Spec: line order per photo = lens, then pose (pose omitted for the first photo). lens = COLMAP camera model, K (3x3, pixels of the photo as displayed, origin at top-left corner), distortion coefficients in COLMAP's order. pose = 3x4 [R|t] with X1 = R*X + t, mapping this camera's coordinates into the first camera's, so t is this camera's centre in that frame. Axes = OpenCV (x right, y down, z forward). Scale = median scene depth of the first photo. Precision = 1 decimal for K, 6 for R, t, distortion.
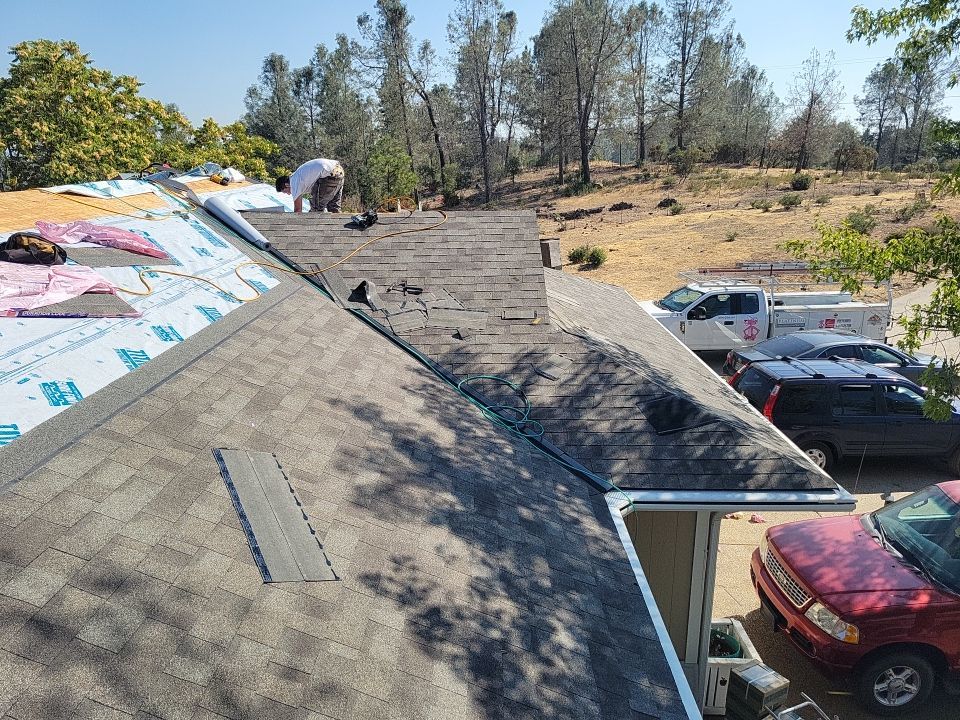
lens RADIAL K [[681.4, 0, 480.0], [0, 681.4, 360.0], [0, 0, 1]] dist [0.042069, -0.000446]
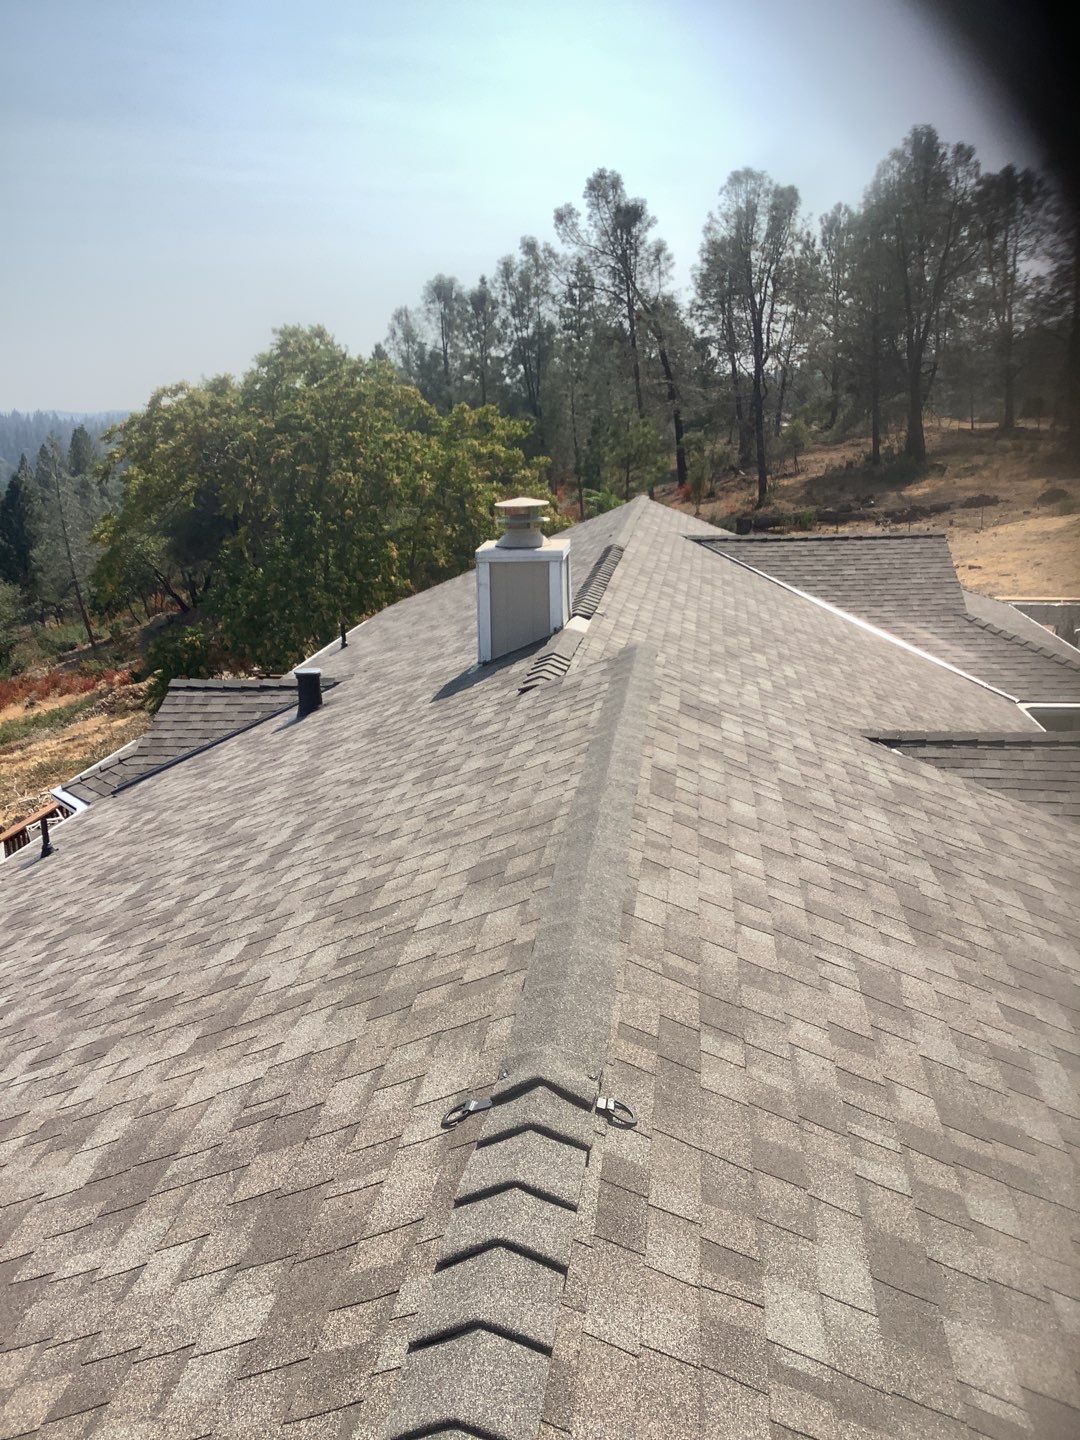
lens RADIAL K [[1282.1, 0, 540.0], [0, 1282.1, 720.0], [0, 0, 1]] dist [0.097588, -0.178467]
pose [[0.993978, 0.014733, -0.108588, -0.058335], [-0.019310, 0.998963, -0.041223, 0.034934], [0.107868, 0.043071, 0.993232, -0.211360]]
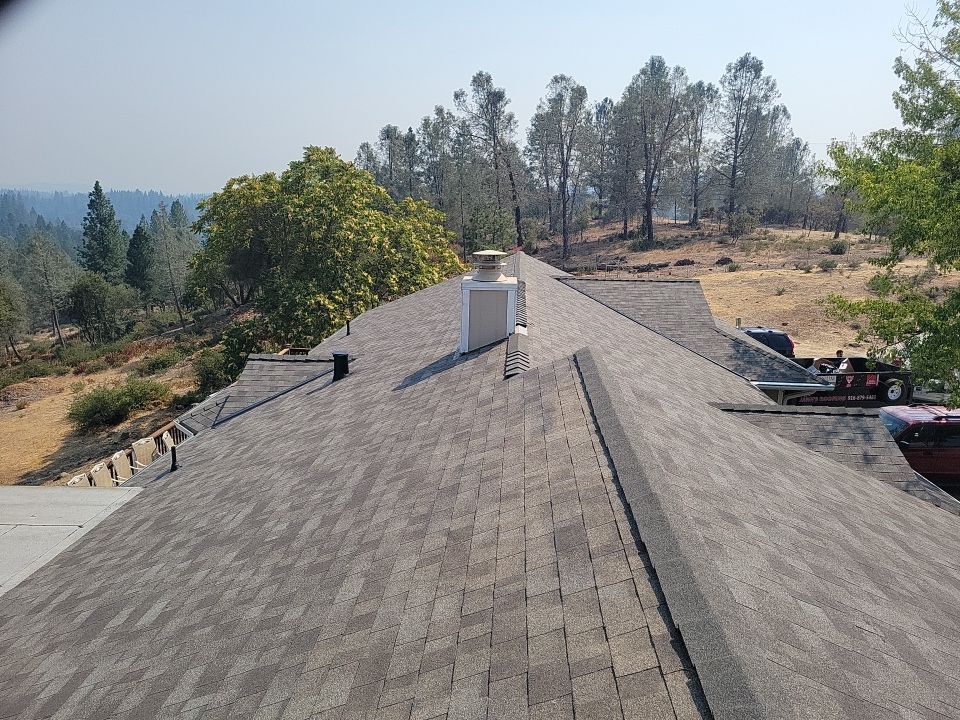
lens RADIAL K [[700.1, 0, 477.7], [0, 700.1, 367.7], [0, 0, 1]] dist [0.049408, -0.006551]
pose [[0.998348, 0.041552, -0.039678, -0.077803], [-0.043534, 0.997777, -0.050461, 0.030116], [0.037493, 0.052105, 0.997938, -0.186173]]
